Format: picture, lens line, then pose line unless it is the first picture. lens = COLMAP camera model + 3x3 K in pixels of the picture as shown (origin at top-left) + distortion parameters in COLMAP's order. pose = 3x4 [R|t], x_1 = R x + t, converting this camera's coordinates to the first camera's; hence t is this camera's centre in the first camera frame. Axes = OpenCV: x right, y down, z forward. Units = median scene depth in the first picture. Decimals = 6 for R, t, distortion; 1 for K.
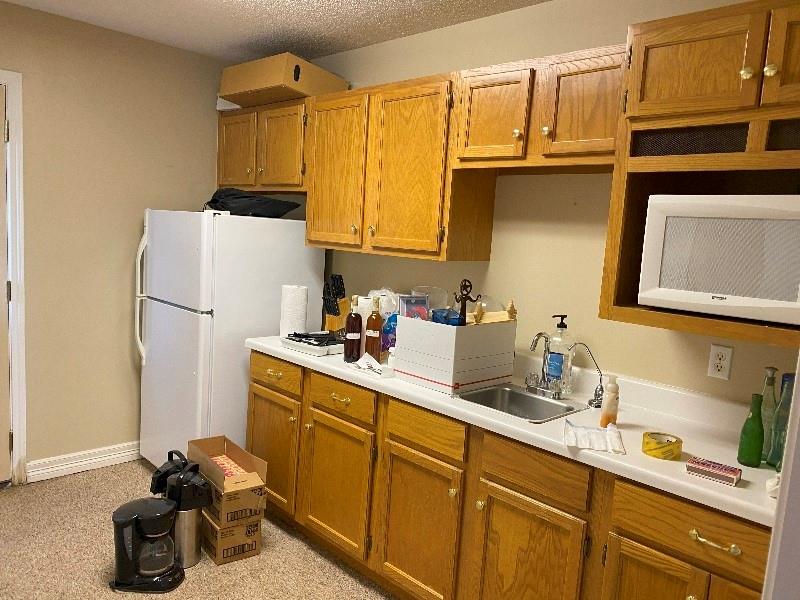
lens RADIAL K [[616.6, 0, 400.0], [0, 616.6, 300.0], [0, 0, 1]] dist [-0.009689, -0.011990]
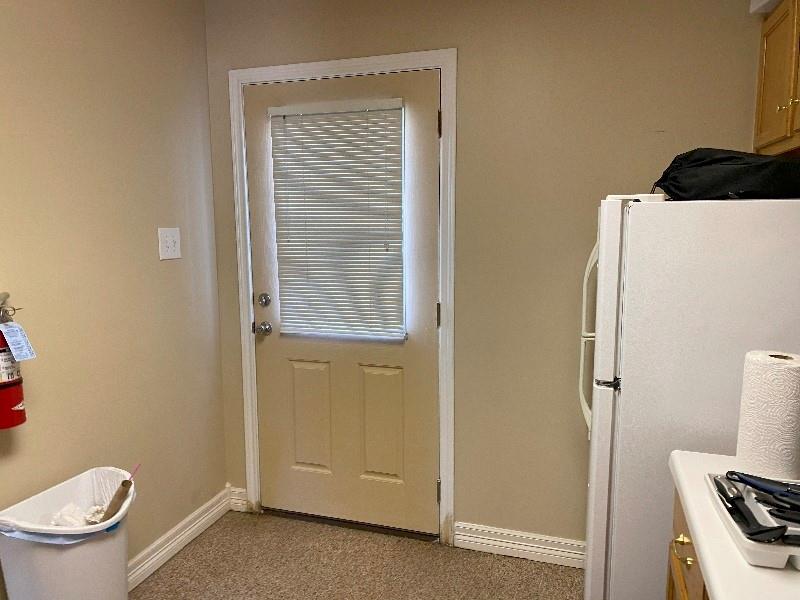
lens RADIAL K [[616.6, 0, 400.0], [0, 616.6, 300.0], [0, 0, 1]] dist [-0.009689, -0.011990]
pose [[0.464309, 0.059450, -0.883676, 0.073984], [-0.075797, 0.996751, 0.027231, -0.050207], [0.882424, 0.054336, 0.467307, 0.536298]]
